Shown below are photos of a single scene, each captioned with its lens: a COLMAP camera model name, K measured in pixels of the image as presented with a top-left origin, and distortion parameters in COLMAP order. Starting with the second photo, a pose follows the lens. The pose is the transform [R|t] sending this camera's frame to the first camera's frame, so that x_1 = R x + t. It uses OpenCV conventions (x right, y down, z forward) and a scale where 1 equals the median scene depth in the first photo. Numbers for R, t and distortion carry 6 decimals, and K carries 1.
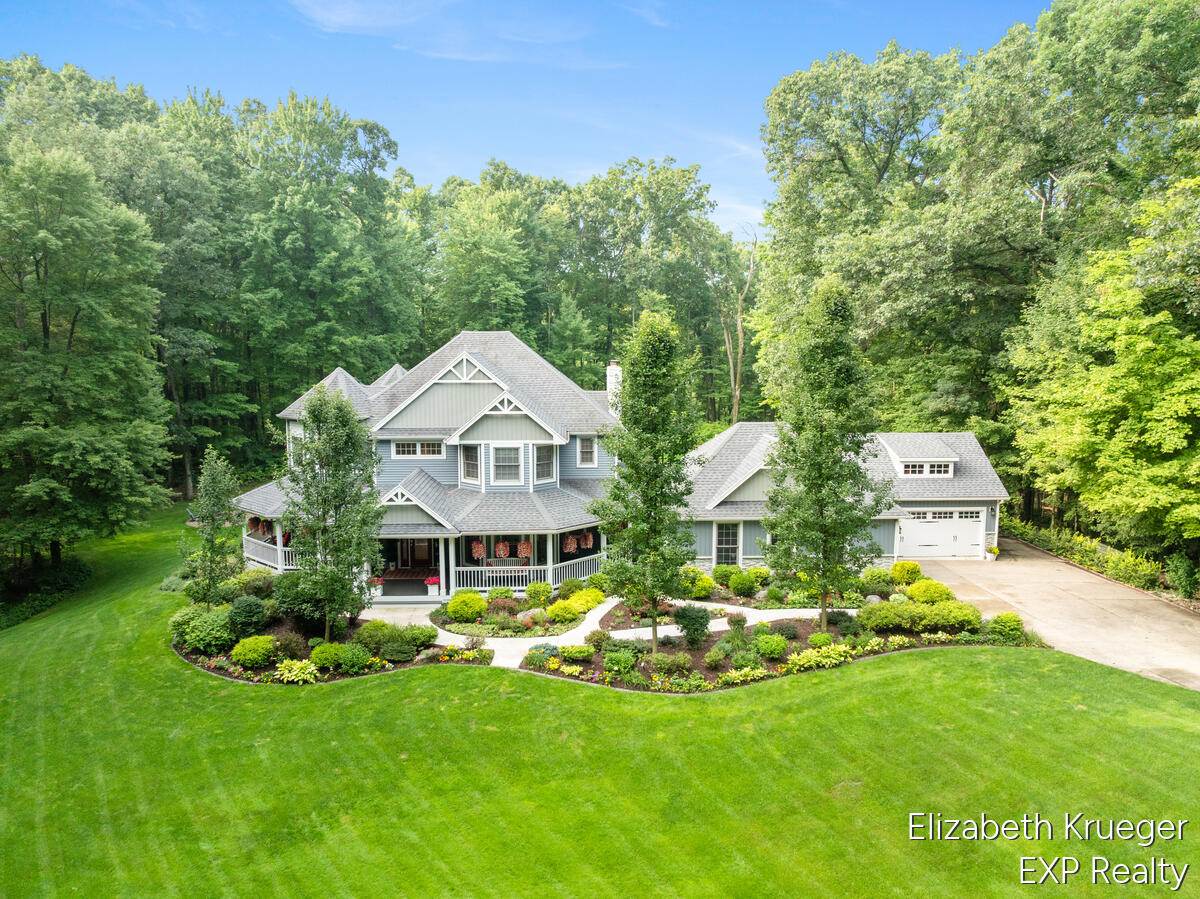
lens RADIAL K [[852.1, 0, 594.0], [0, 852.1, 446.9], [0, 0, 1]] dist [-0.036772, 0.000607]
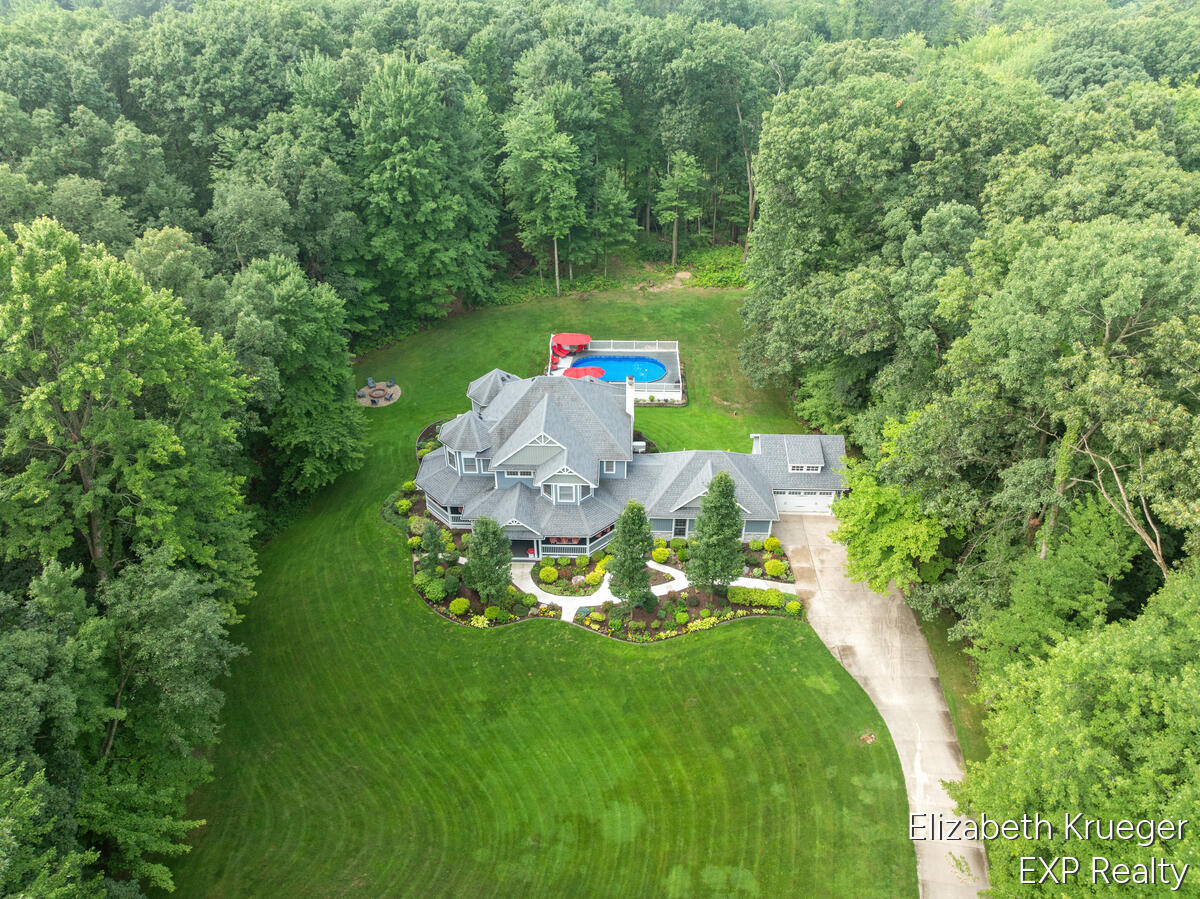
lens RADIAL K [[852.1, 0, 595.4], [0, 852.1, 452.0], [0, 0, 1]] dist [-0.036772, 0.000607]
pose [[0.997985, 0.038108, -0.050723, 0.066446], [-0.009481, 0.880110, 0.474676, -1.122678], [0.062730, -0.473239, 0.878698, -0.742414]]
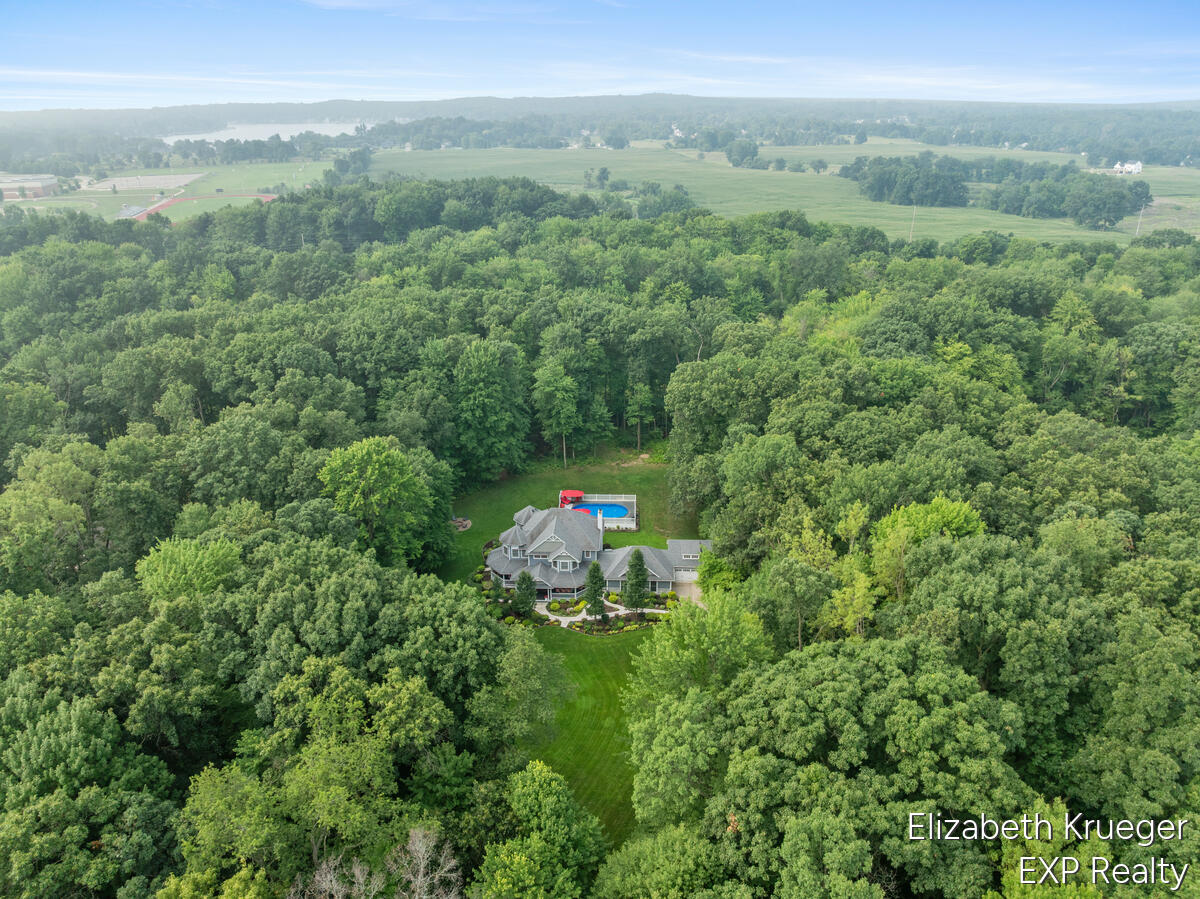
lens RADIAL K [[852.1, 0, 600.0], [0, 852.1, 453.4], [0, 0, 1]] dist [-0.036772, 0.000607]
pose [[0.996837, 0.028699, -0.074113, 0.368159], [-0.006363, 0.958350, 0.285525, -1.769227], [0.079220, -0.284150, 0.955501, -2.828190]]
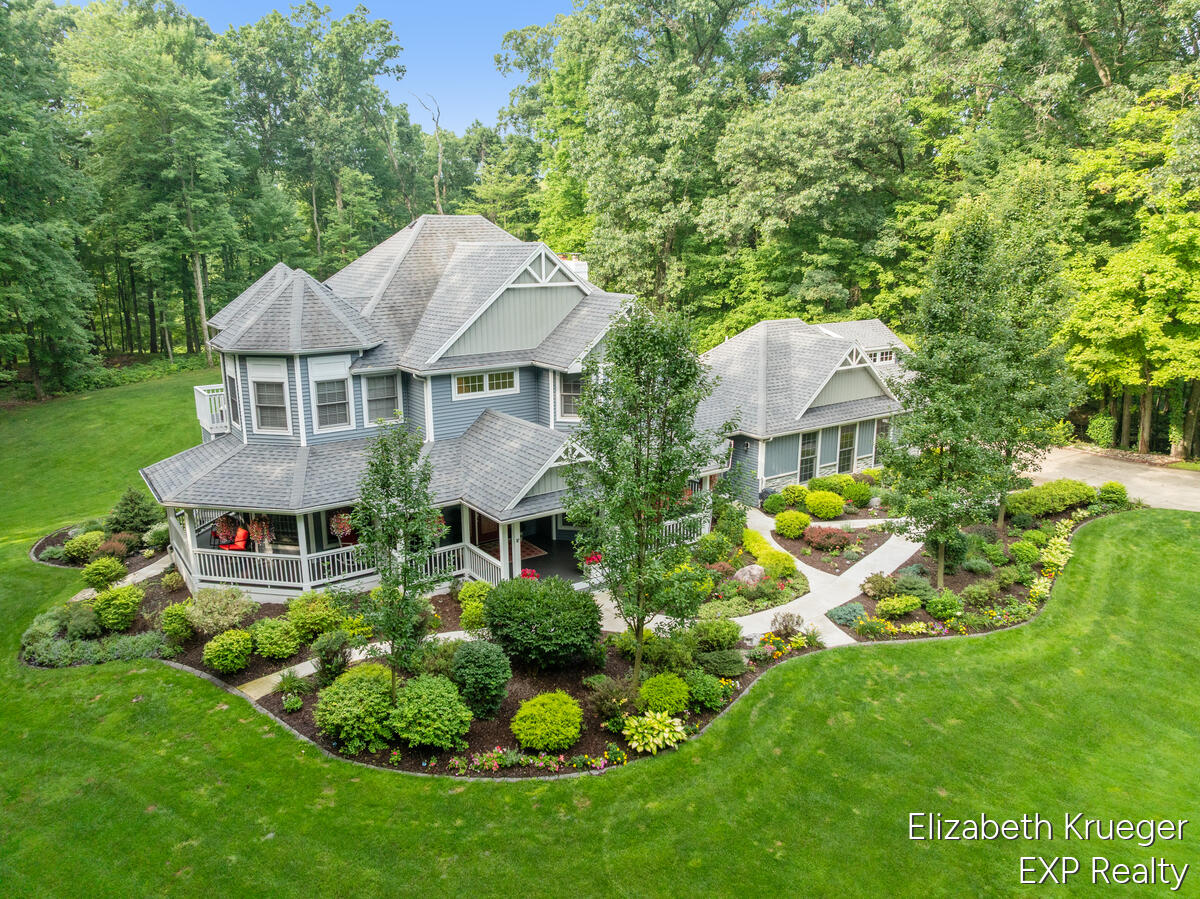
lens RADIAL K [[852.1, 0, 602.2], [0, 852.1, 449.9], [0, 0, 1]] dist [-0.036772, 0.000607]
pose [[0.835326, -0.133716, 0.533245, -0.618887], [0.063946, 0.987018, 0.147332, -0.049453], [-0.546023, -0.088971, 0.833032, 0.418098]]
